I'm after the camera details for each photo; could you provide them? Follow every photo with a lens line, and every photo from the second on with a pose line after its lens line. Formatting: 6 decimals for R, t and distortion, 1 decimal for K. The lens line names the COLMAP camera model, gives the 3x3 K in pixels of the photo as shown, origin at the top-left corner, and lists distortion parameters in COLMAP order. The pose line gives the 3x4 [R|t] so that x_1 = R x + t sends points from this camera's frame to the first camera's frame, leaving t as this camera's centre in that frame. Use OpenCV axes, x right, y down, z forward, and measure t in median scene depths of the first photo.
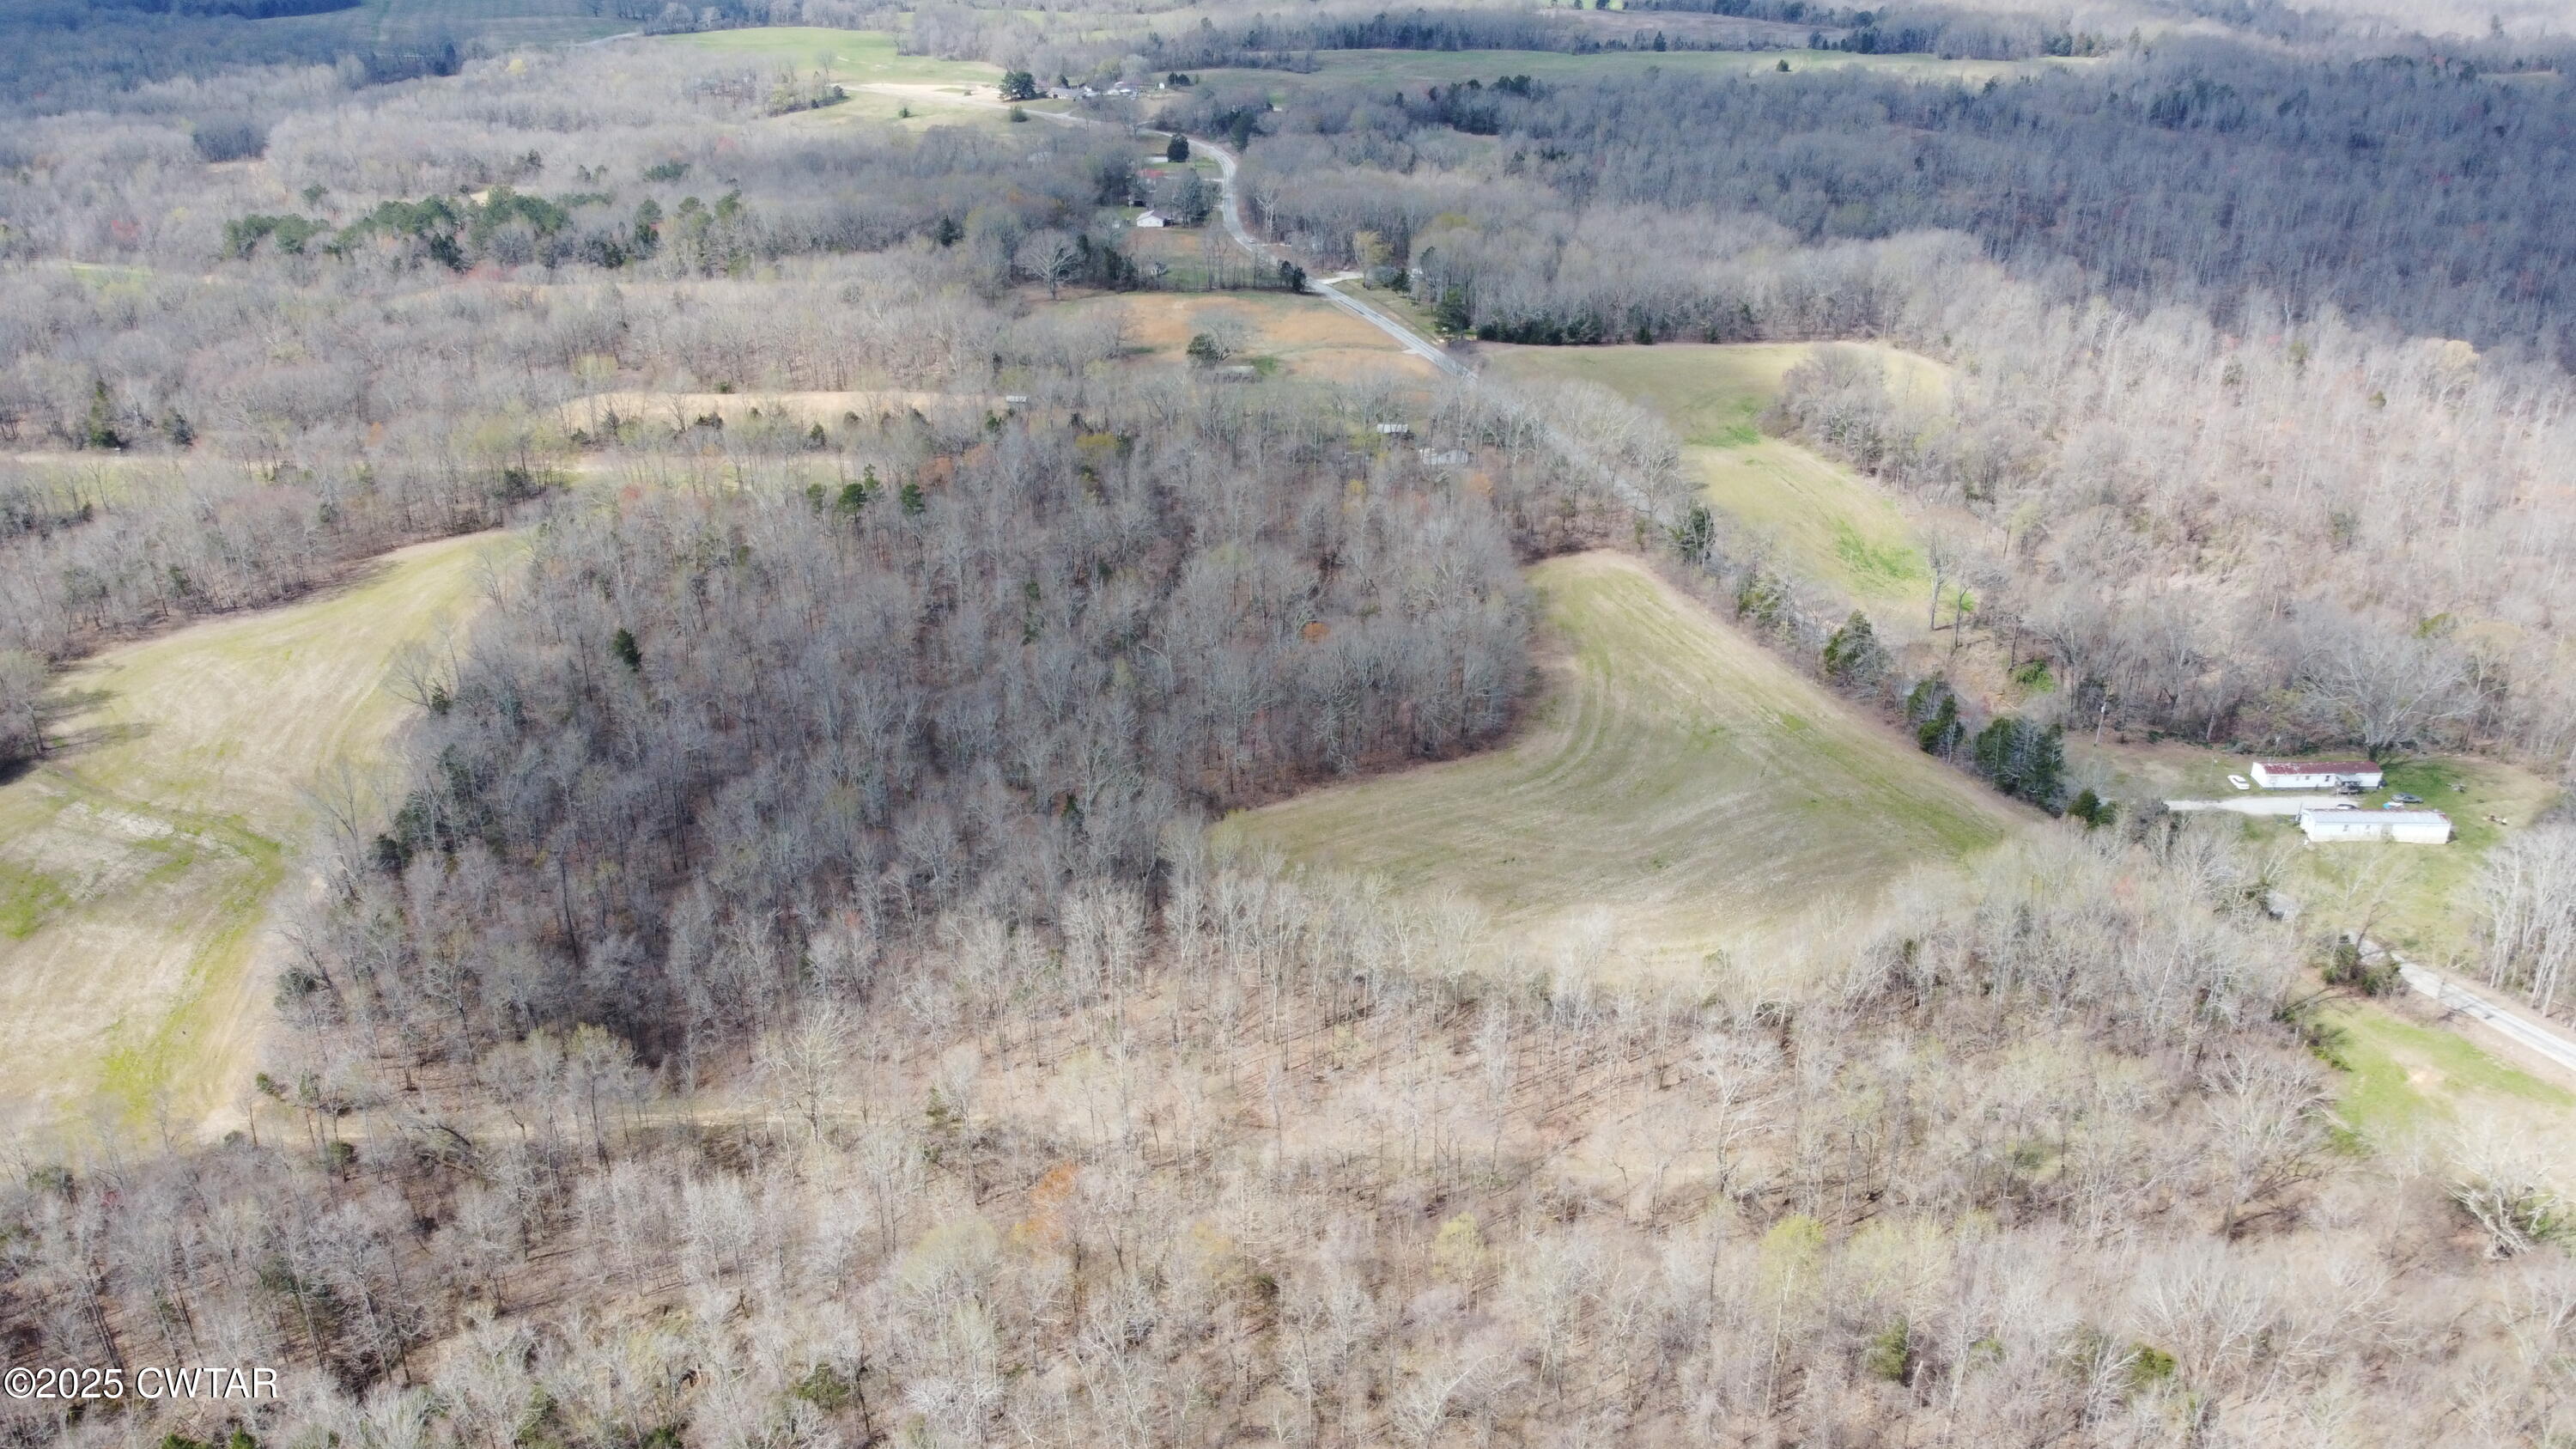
lens RADIAL K [[1931.7, 0, 1275.6], [0, 1931.7, 735.4], [0, 0, 1]] dist [0.001458, -0.008579]
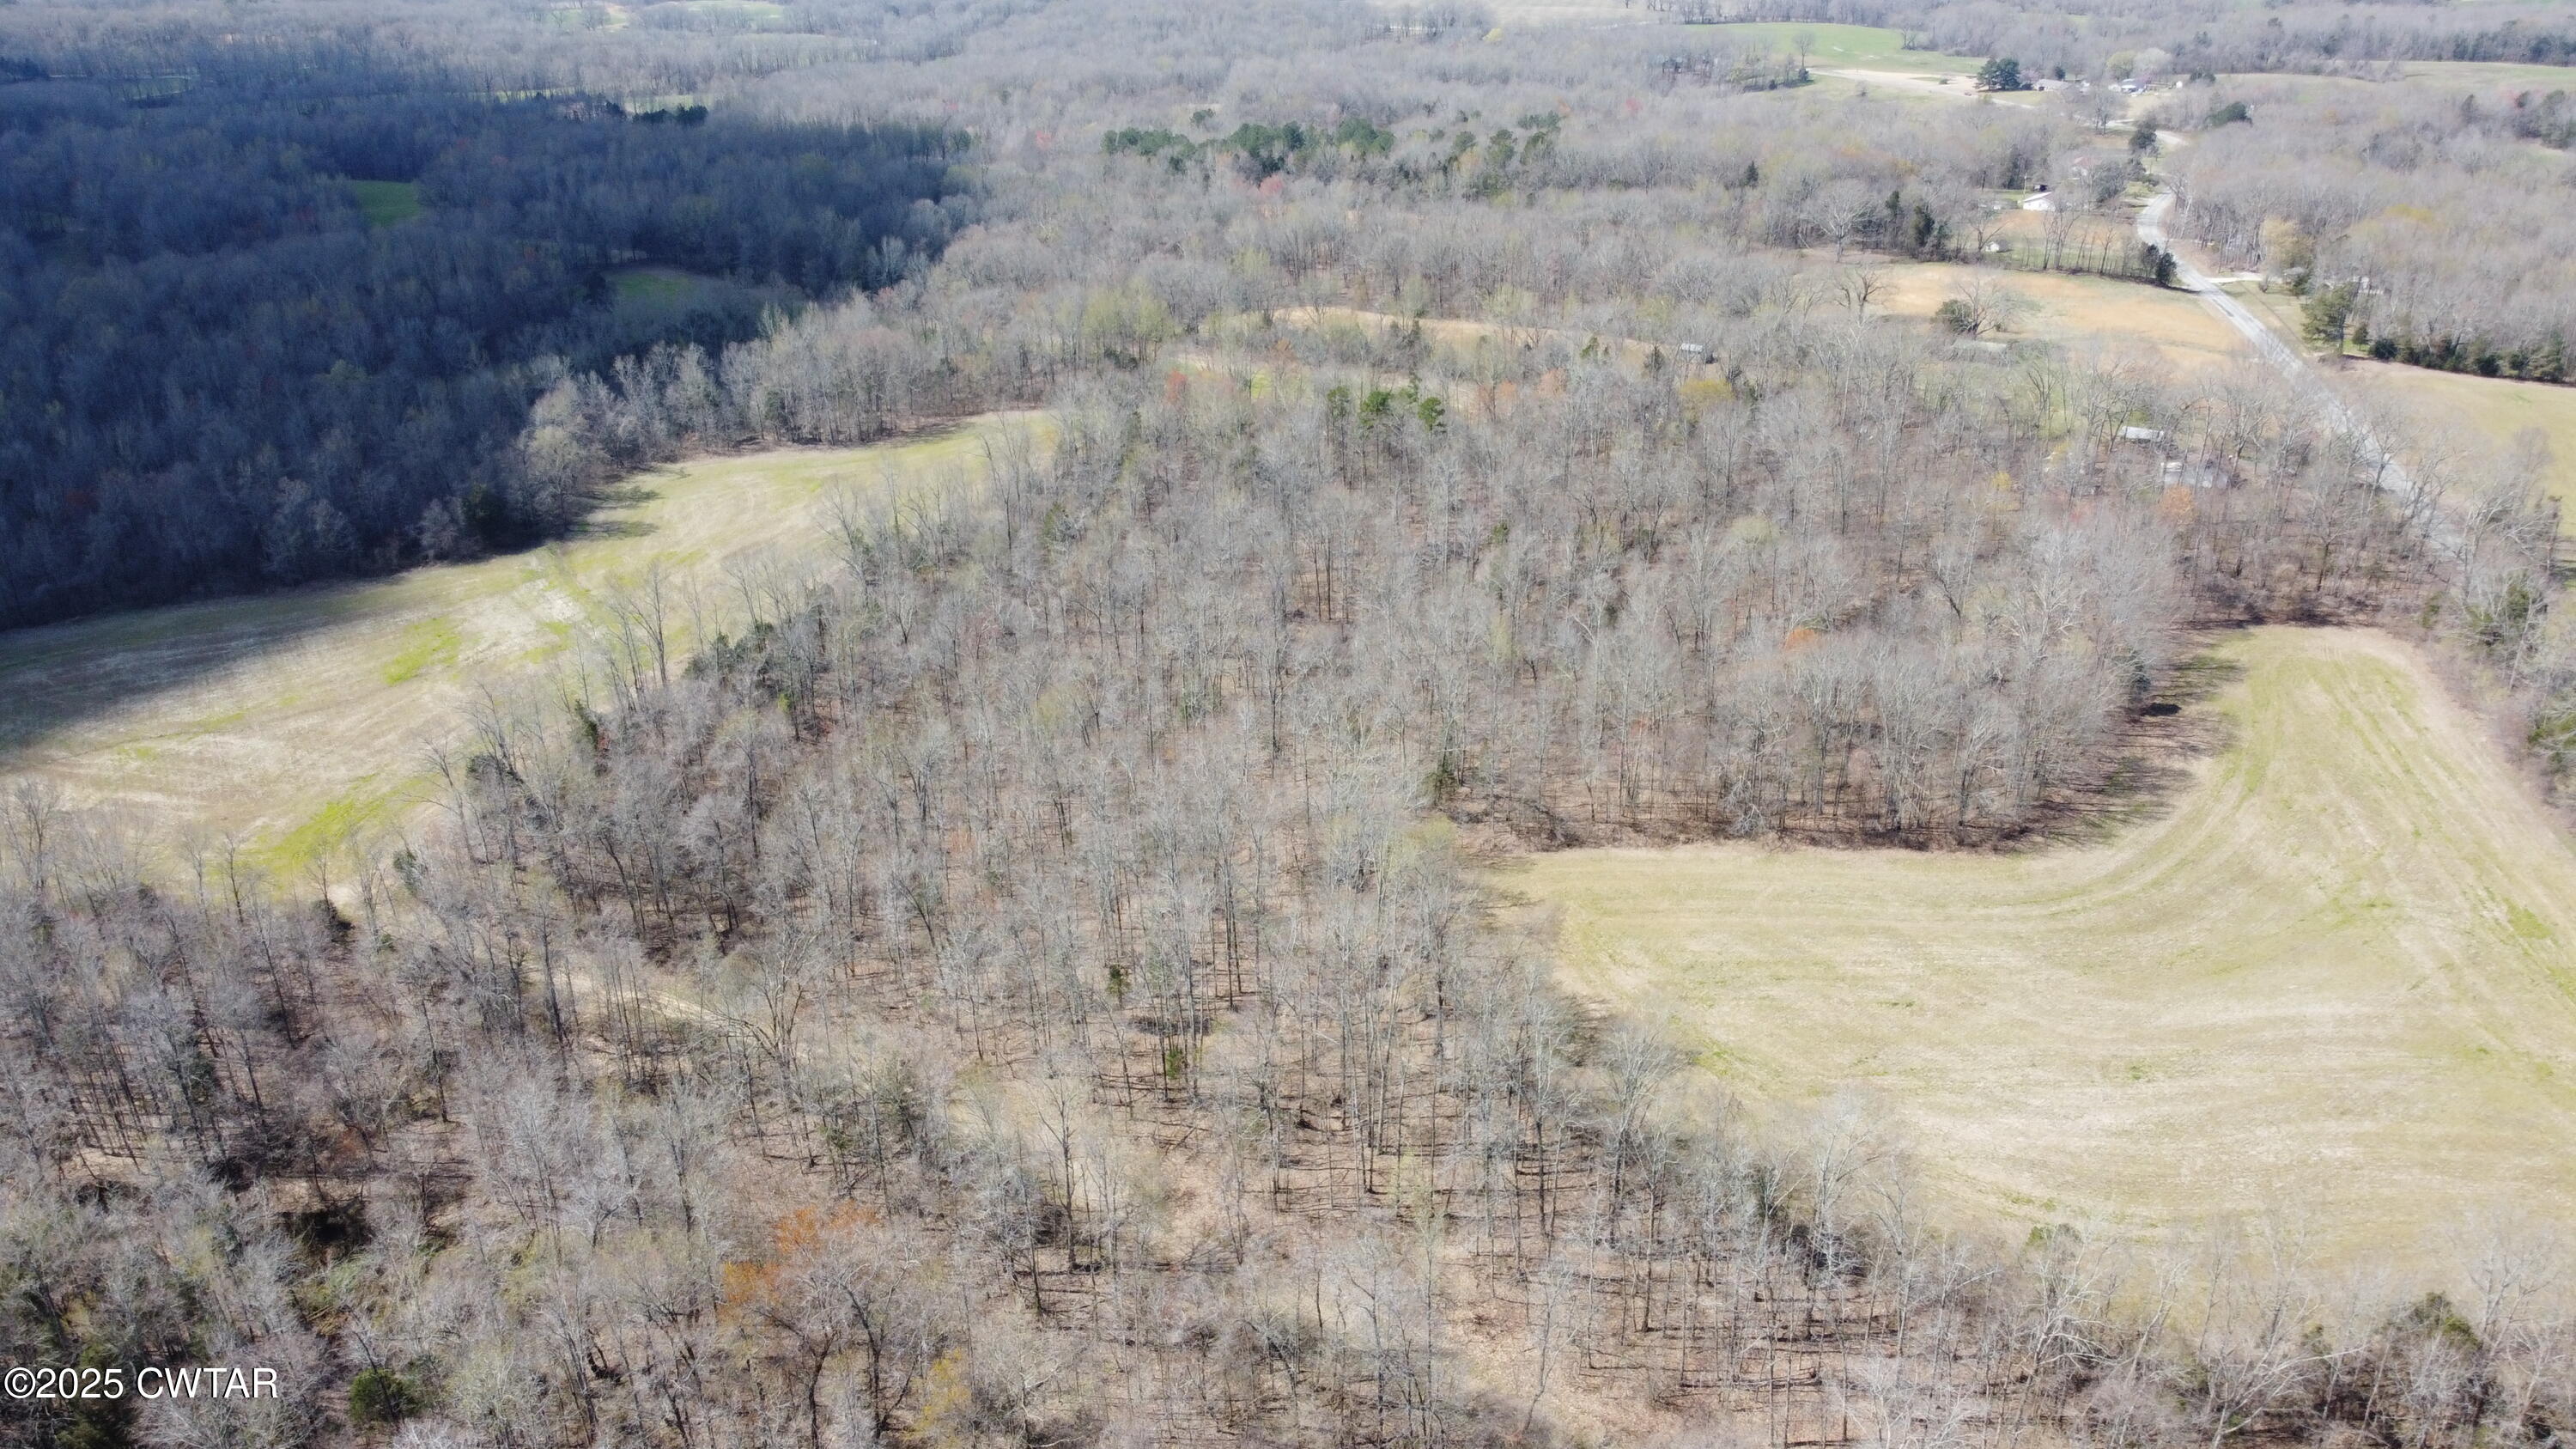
lens RADIAL K [[1931.7, 0, 1294.2], [0, 1931.7, 734.3], [0, 0, 1]] dist [0.001458, -0.008579]
pose [[0.859712, 0.202278, -0.469019, 0.107114], [-0.211545, 0.976794, 0.033509, -0.001741], [0.464913, 0.070411, 0.882552, 0.142696]]
